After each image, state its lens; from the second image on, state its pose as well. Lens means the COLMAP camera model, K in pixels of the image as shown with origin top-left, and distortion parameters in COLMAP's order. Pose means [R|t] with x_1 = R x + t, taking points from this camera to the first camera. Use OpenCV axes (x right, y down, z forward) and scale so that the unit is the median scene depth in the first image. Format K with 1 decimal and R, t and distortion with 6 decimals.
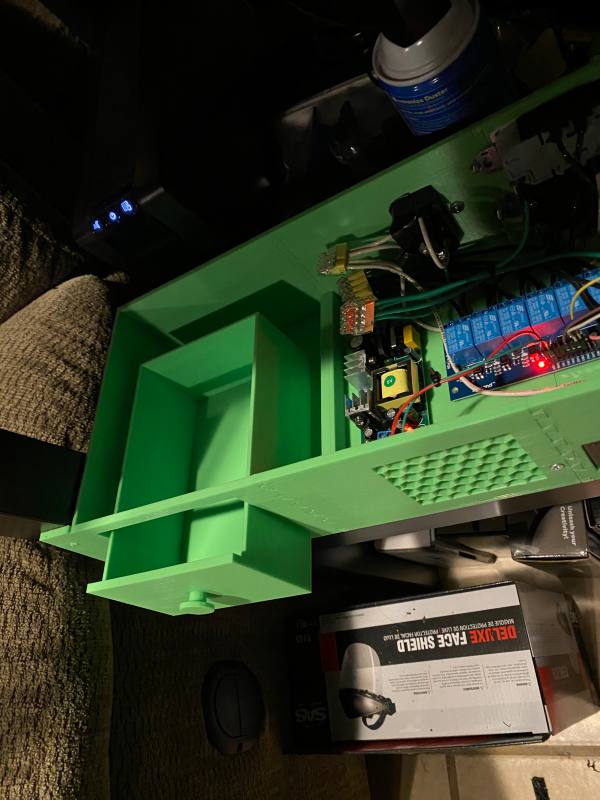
lens RADIAL K [[641.5, 0, 300.0], [0, 641.5, 400.0], [0, 0, 1]] dist [0.131500, -0.214974]
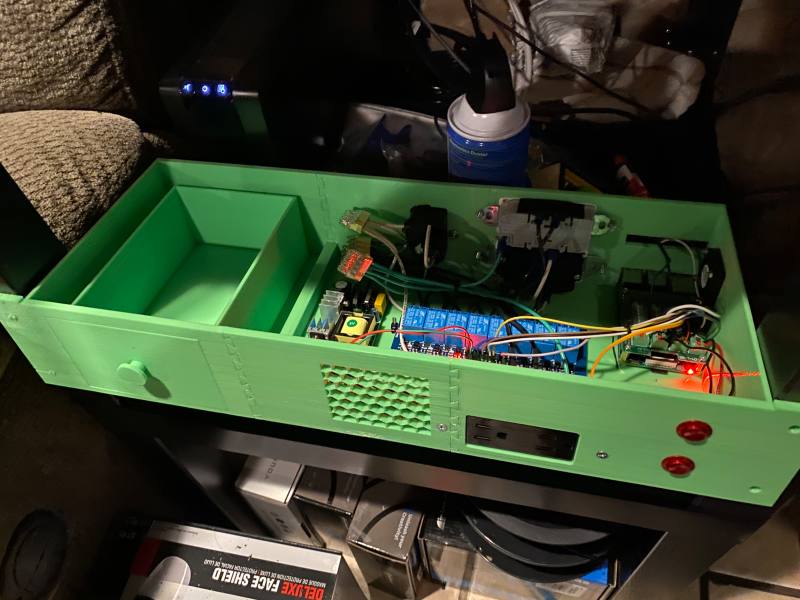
lens RADIAL K [[628.6, 0, 400.0], [0, 628.6, 300.0], [0, 0, 1]] dist [0.123938, -0.087660]
pose [[0.841746, 0.492595, 0.220939, -0.064751], [-0.449949, 0.866258, -0.217125, 0.138411], [-0.298345, 0.083353, 0.950811, -0.161459]]
